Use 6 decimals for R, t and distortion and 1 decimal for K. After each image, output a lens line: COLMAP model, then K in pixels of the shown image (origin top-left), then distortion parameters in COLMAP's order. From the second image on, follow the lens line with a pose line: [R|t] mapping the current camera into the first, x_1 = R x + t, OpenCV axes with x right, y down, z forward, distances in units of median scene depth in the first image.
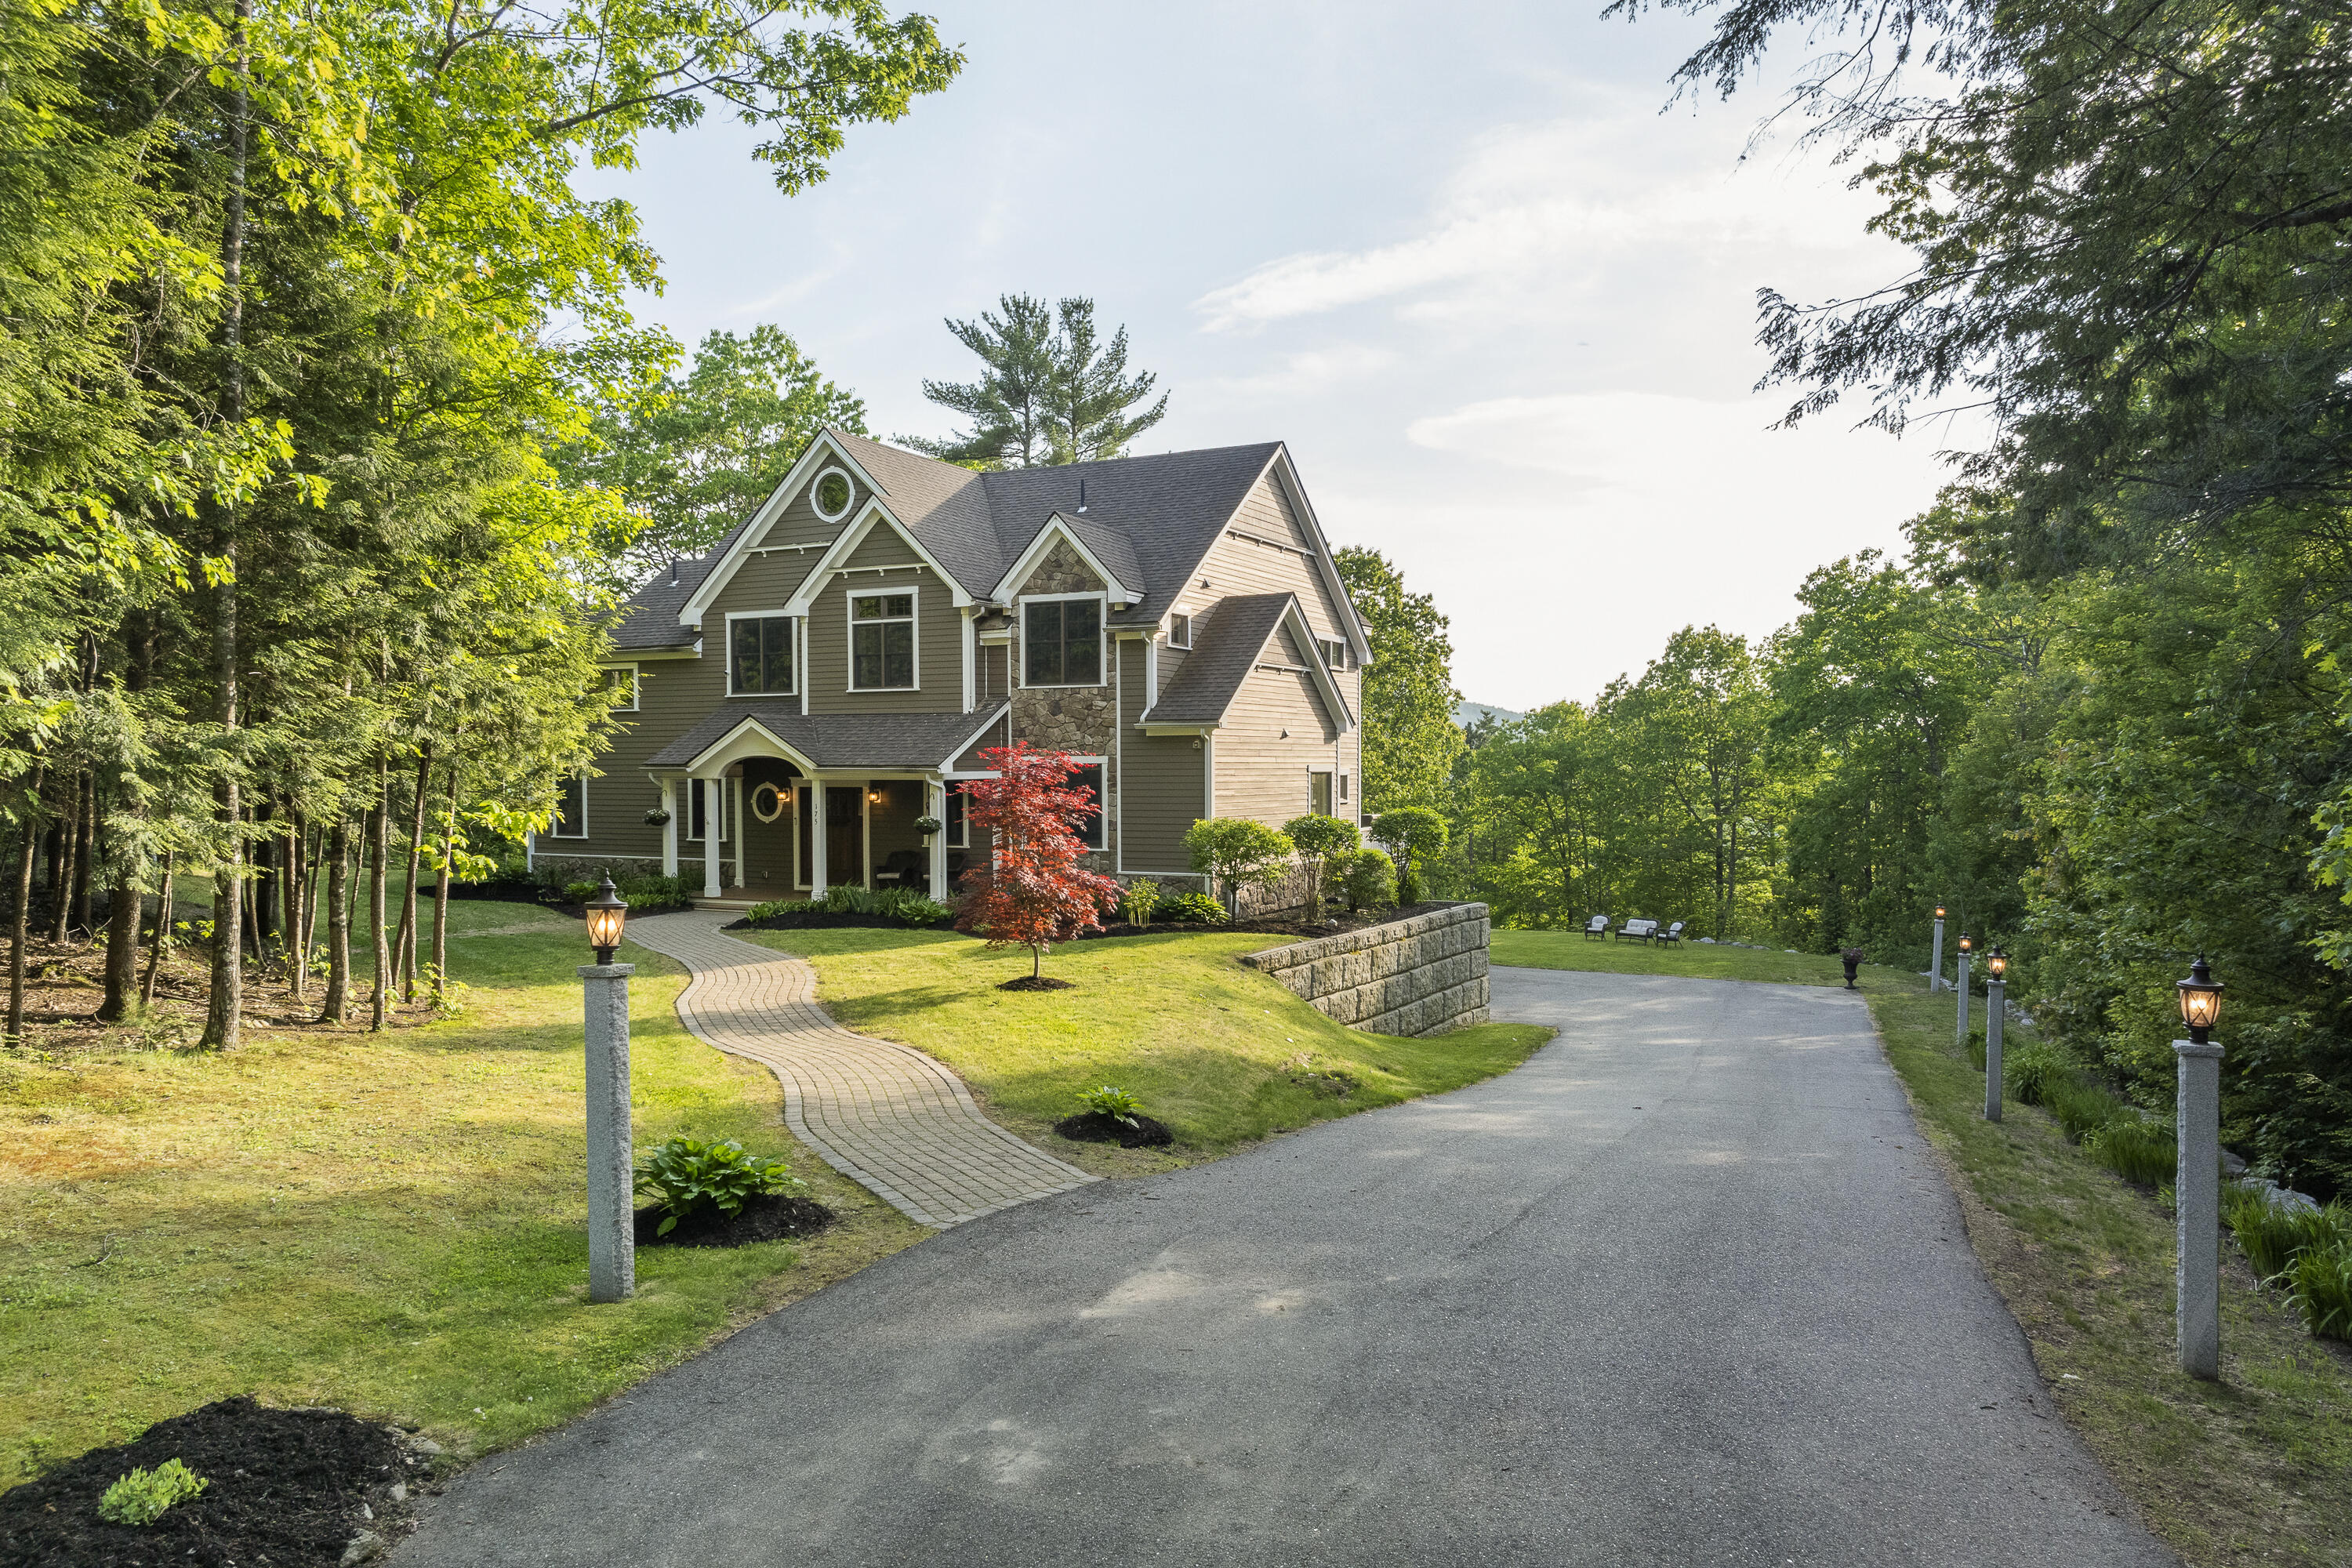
lens RADIAL K [[1651.1, 0, 1176.0], [0, 1651.1, 784.0], [0, 0, 1]] dist [0.002309, 0.000594]
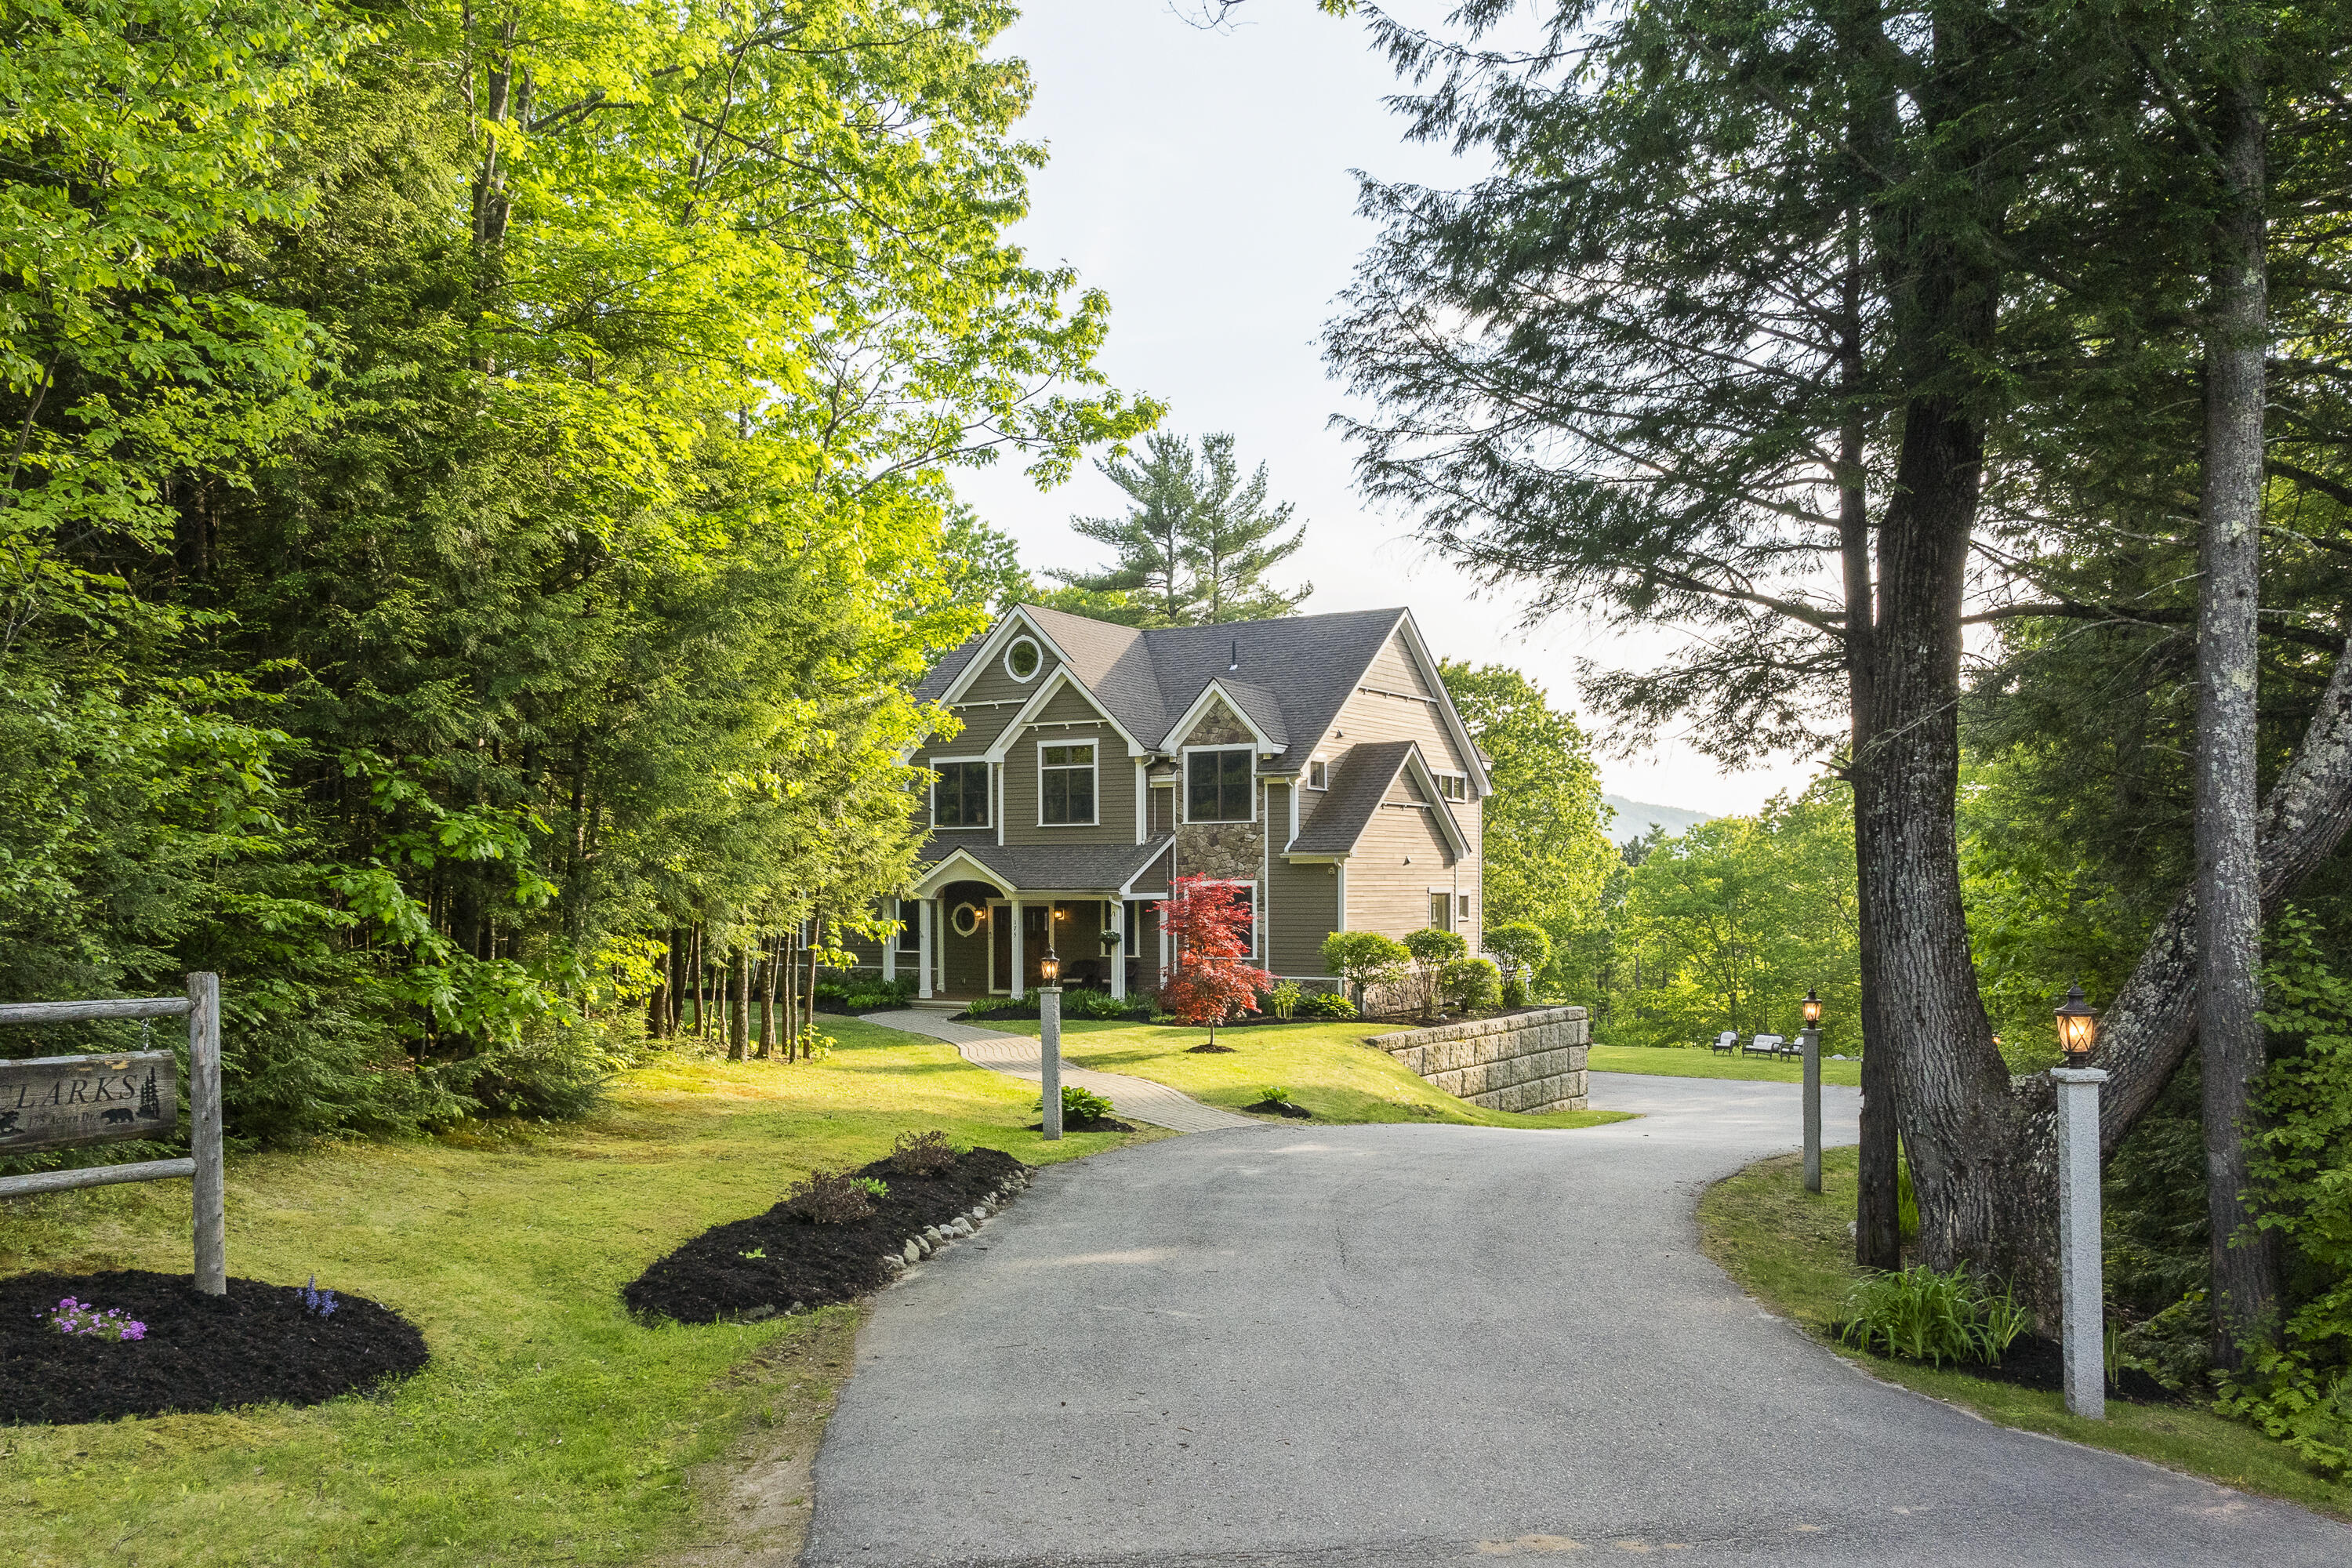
lens RADIAL K [[1687.5, 0, 1180.2], [0, 1687.5, 923.1], [0, 0, 1]] dist [0.001501, 0.000189]
pose [[0.996842, 0.000621, -0.079408, 0.000228], [0.000297, 0.999933, 0.011541, 0.000057], [0.079410, -0.011528, 0.996775, -0.216703]]
